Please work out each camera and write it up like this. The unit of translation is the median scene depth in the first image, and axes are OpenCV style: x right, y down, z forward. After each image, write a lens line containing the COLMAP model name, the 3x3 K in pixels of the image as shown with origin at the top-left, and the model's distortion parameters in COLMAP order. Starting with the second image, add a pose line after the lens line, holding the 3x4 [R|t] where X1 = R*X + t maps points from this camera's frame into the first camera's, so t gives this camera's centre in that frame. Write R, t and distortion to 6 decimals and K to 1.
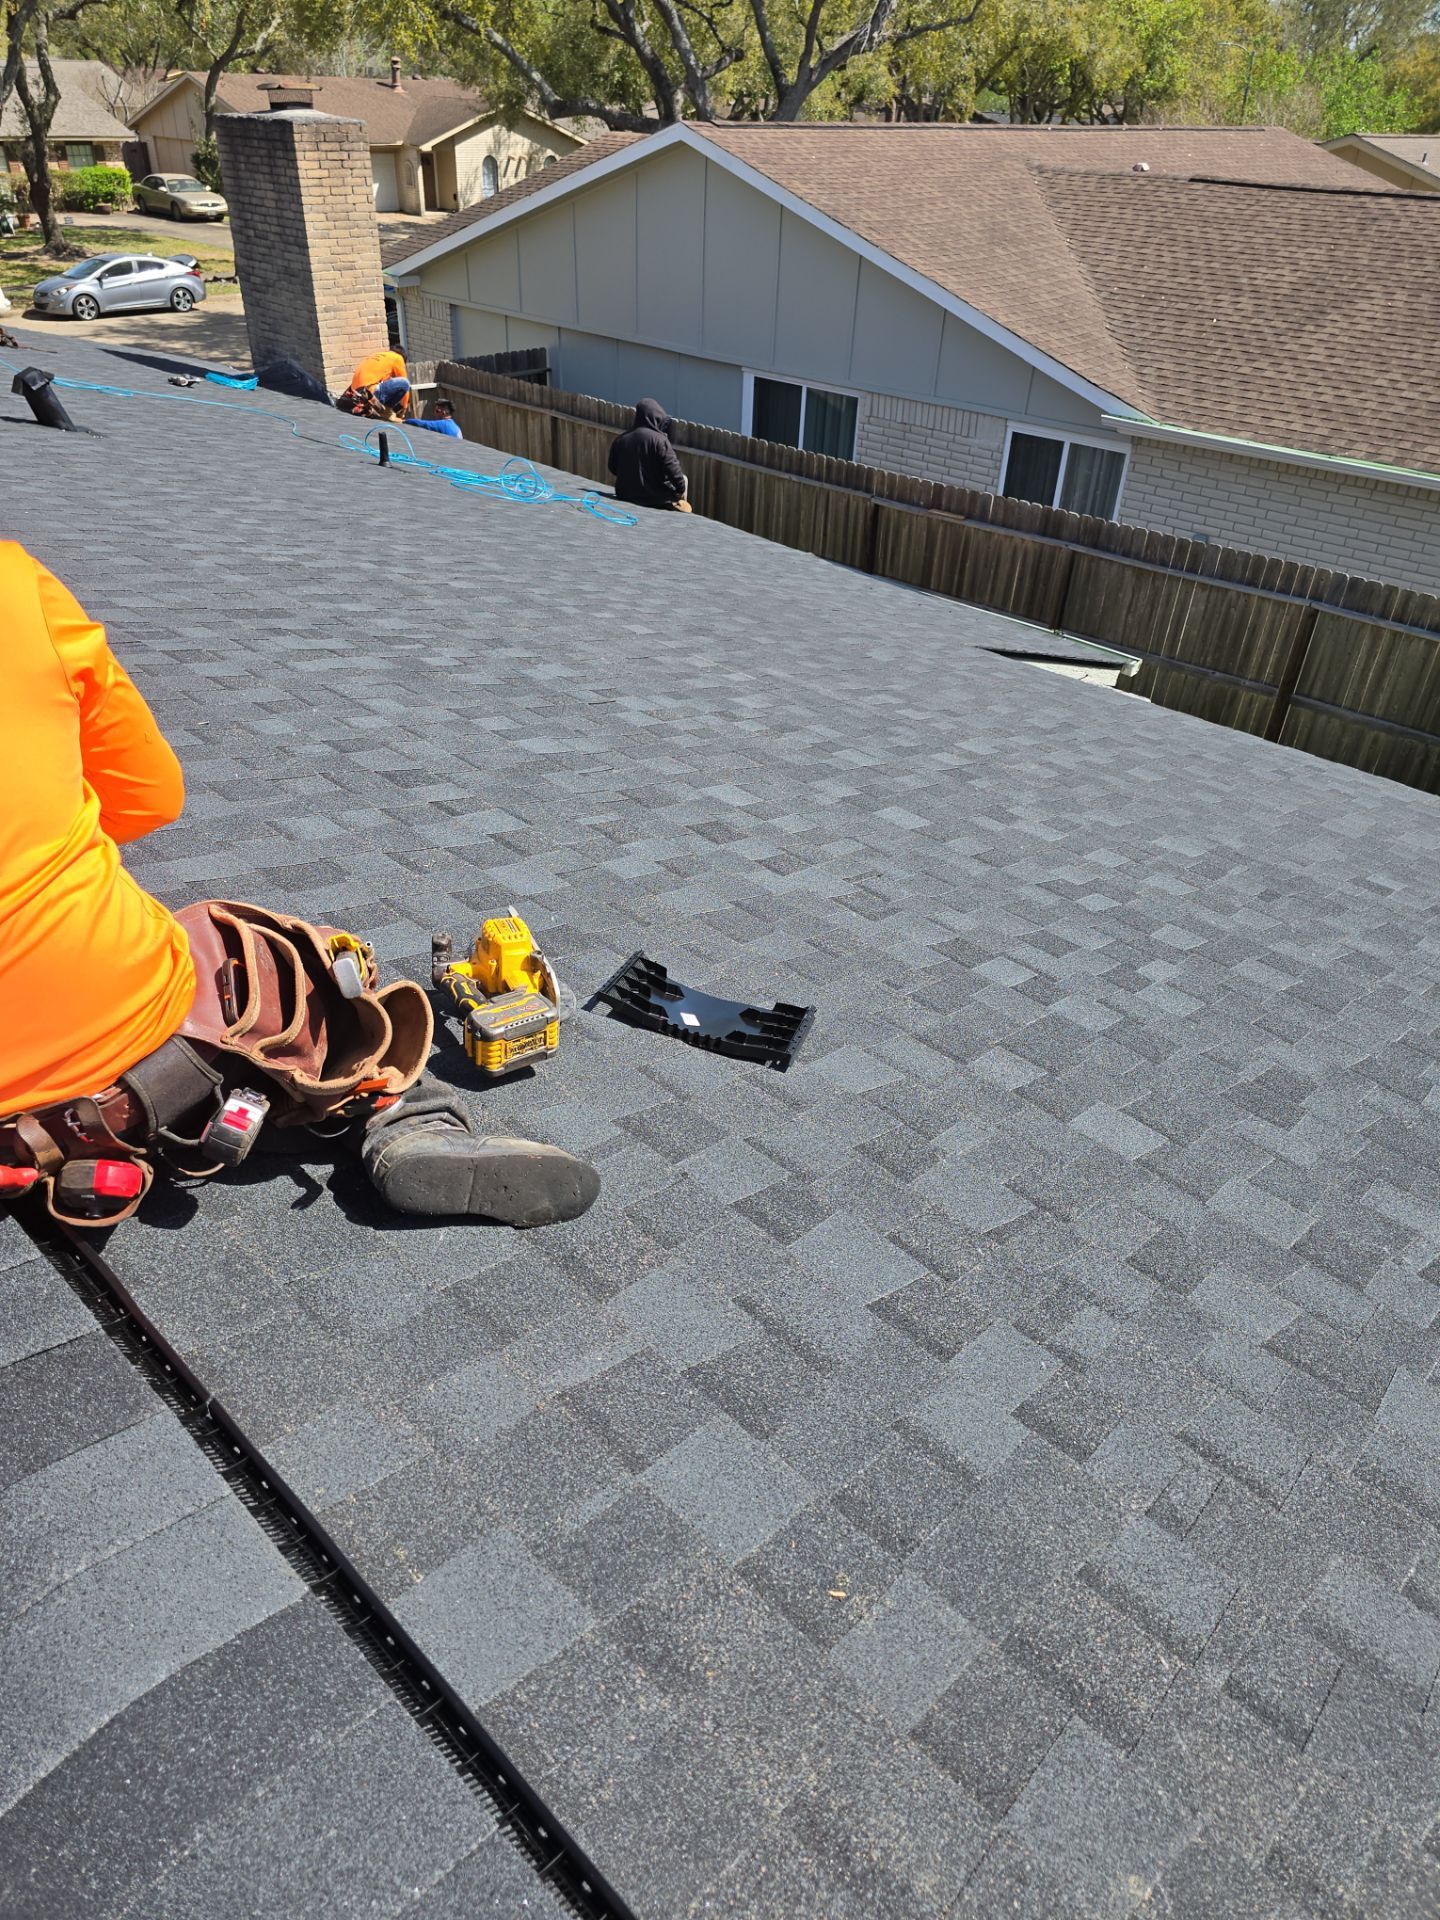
lens RADIAL K [[1282.8, 0, 720.0], [0, 1282.8, 960.0], [0, 0, 1]] dist [0.057817, -0.052420]
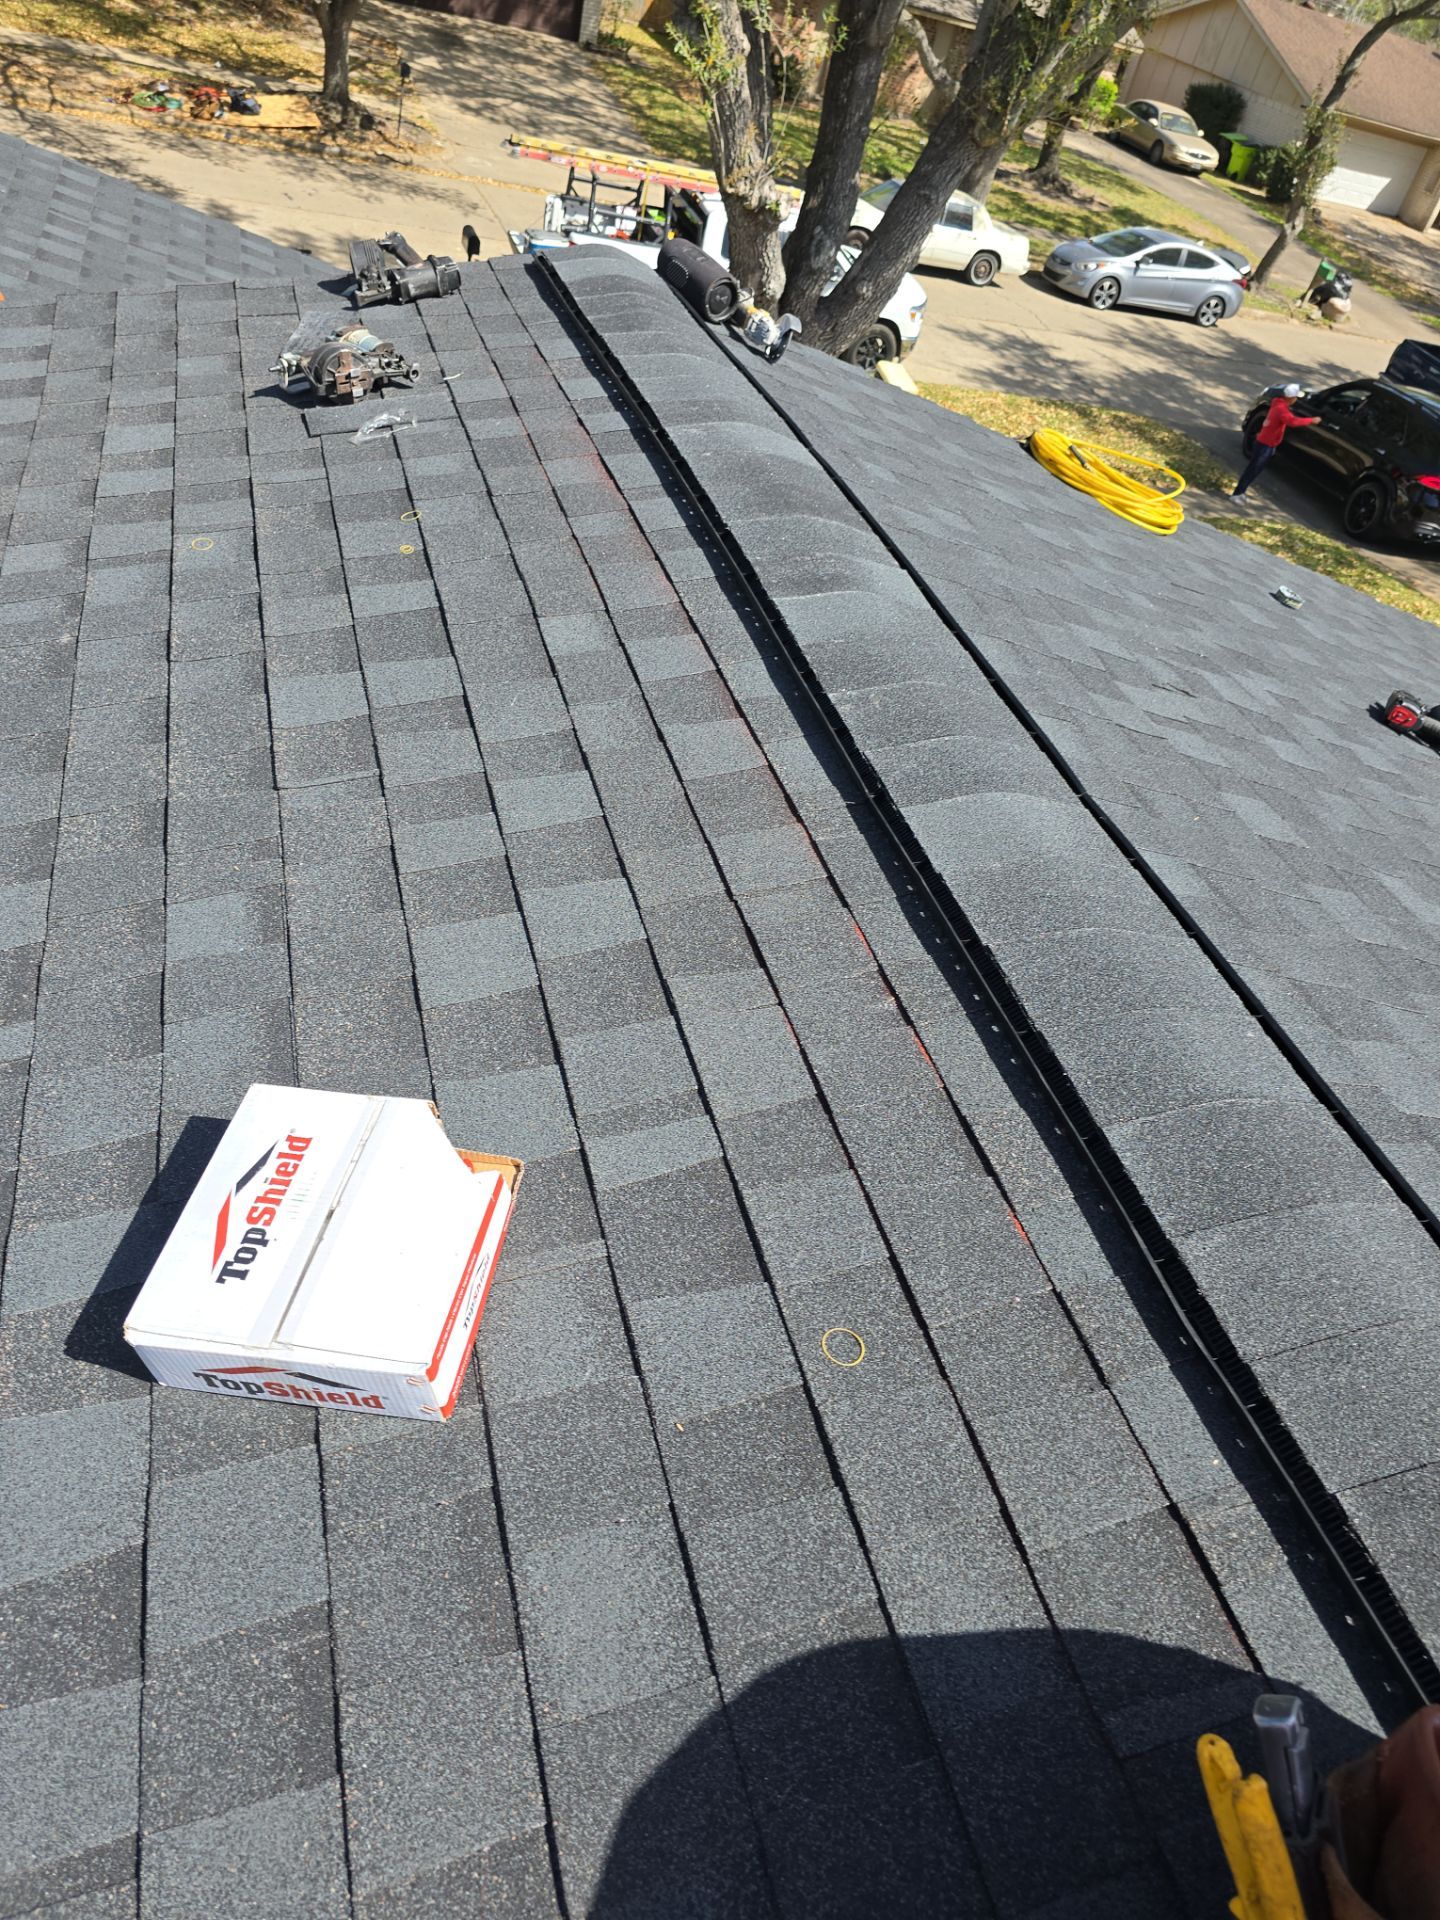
lens RADIAL K [[1282.8, 0, 720.0], [0, 1282.8, 960.0], [0, 0, 1]] dist [0.057817, -0.052420]
pose [[0.857722, 0.441541, -0.263352, -0.762415], [-0.425291, 0.897187, 0.119094, -0.346738], [0.288861, 0.009852, 0.957320, 0.485803]]
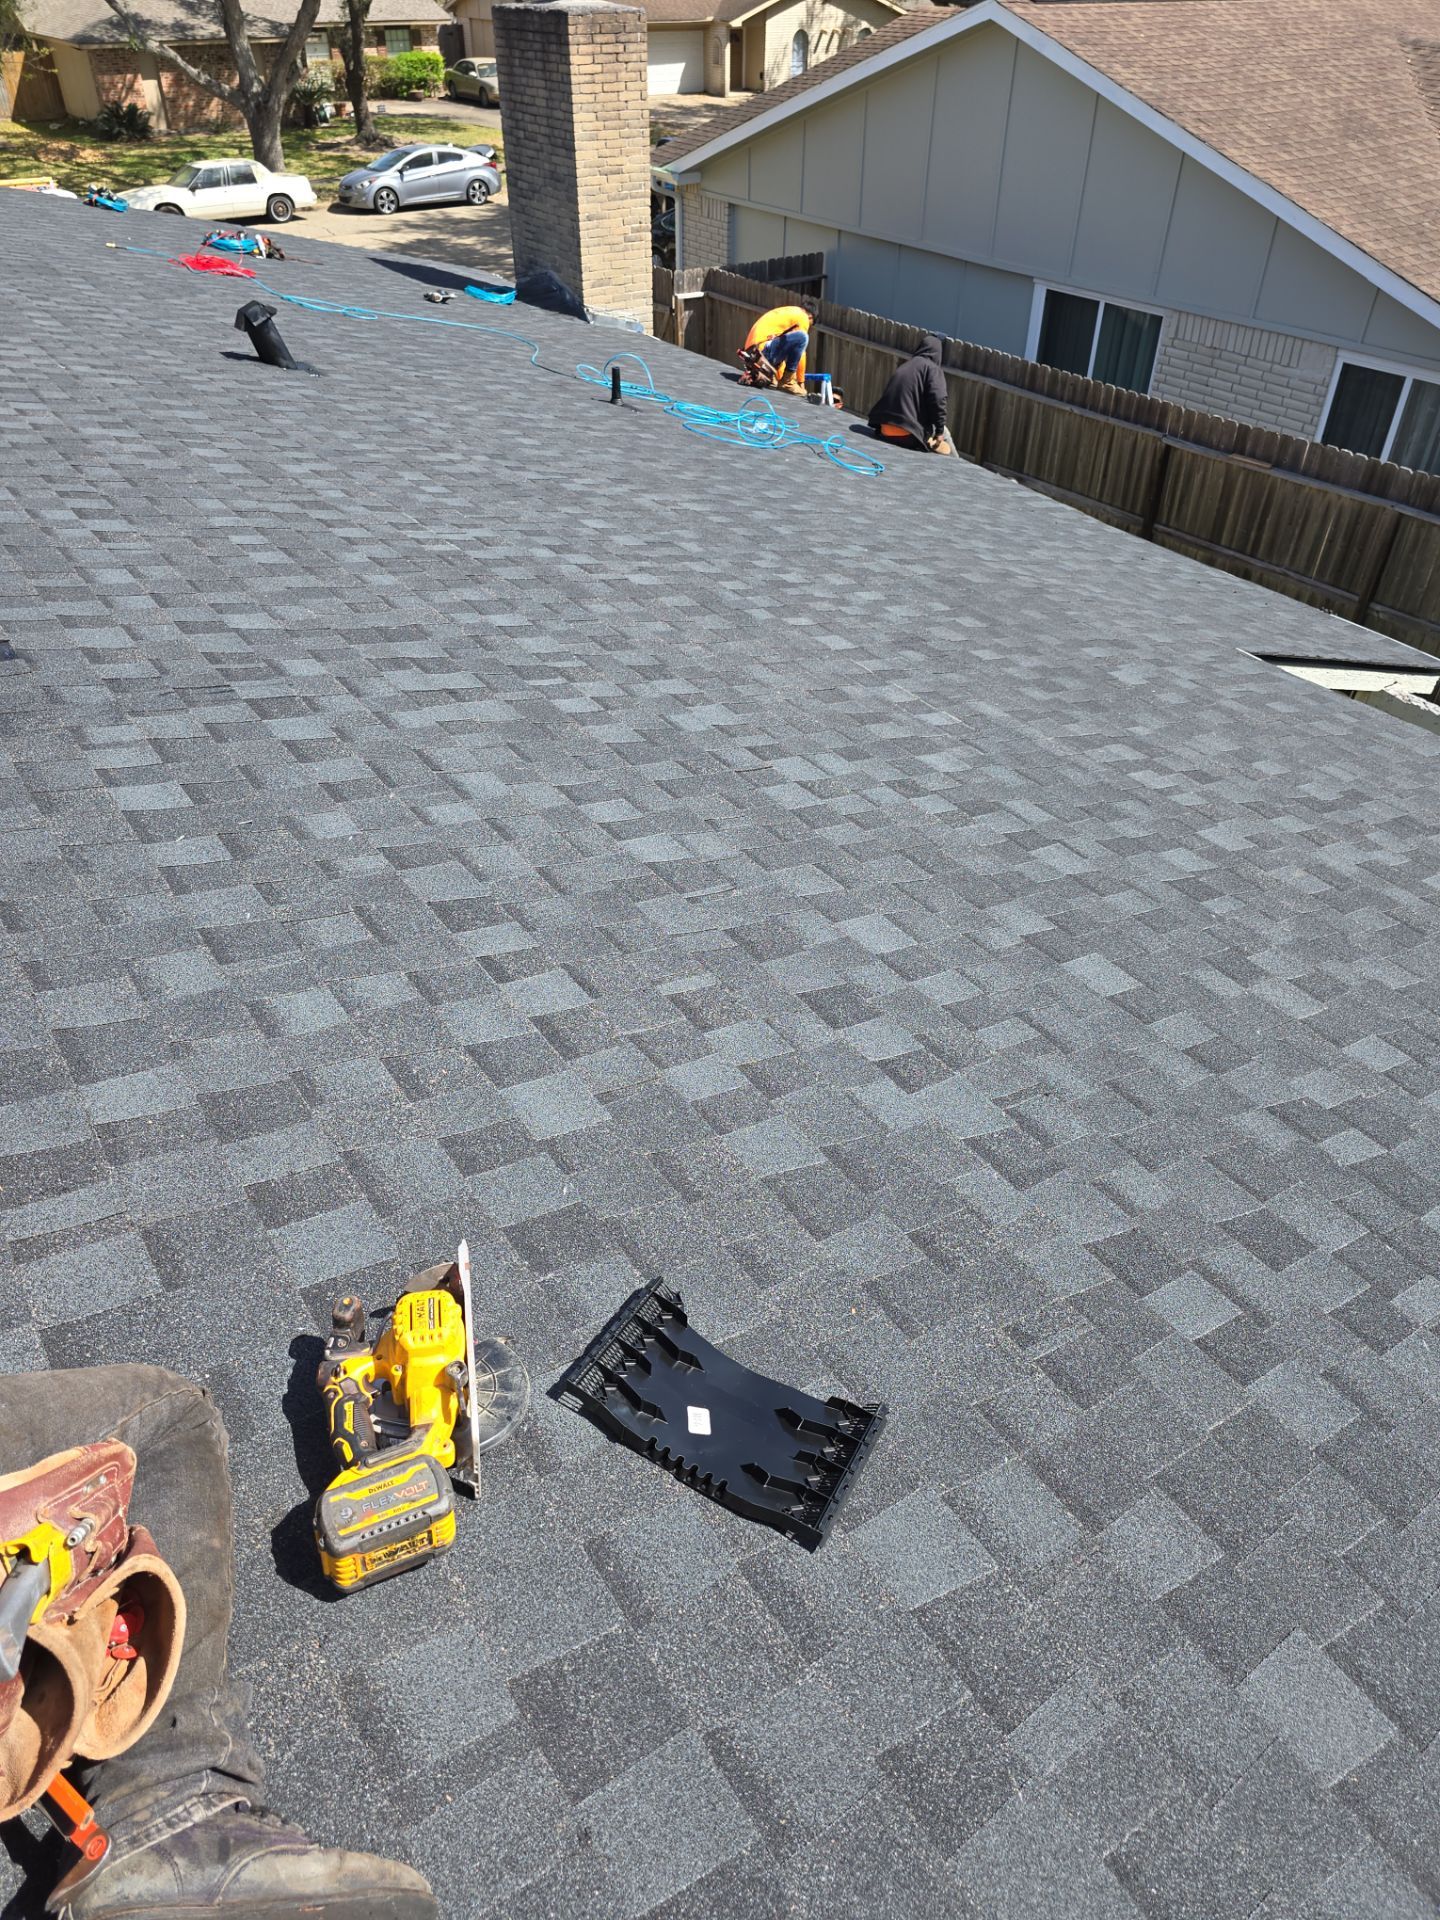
lens RADIAL K [[1282.8, 0, 720.0], [0, 1282.8, 960.0], [0, 0, 1]] dist [0.057817, -0.052420]
pose [[0.978764, 0.103228, -0.177101, 0.015394], [-0.090671, 0.992852, 0.077608, -0.045721], [0.183846, -0.059902, 0.981128, 0.054846]]
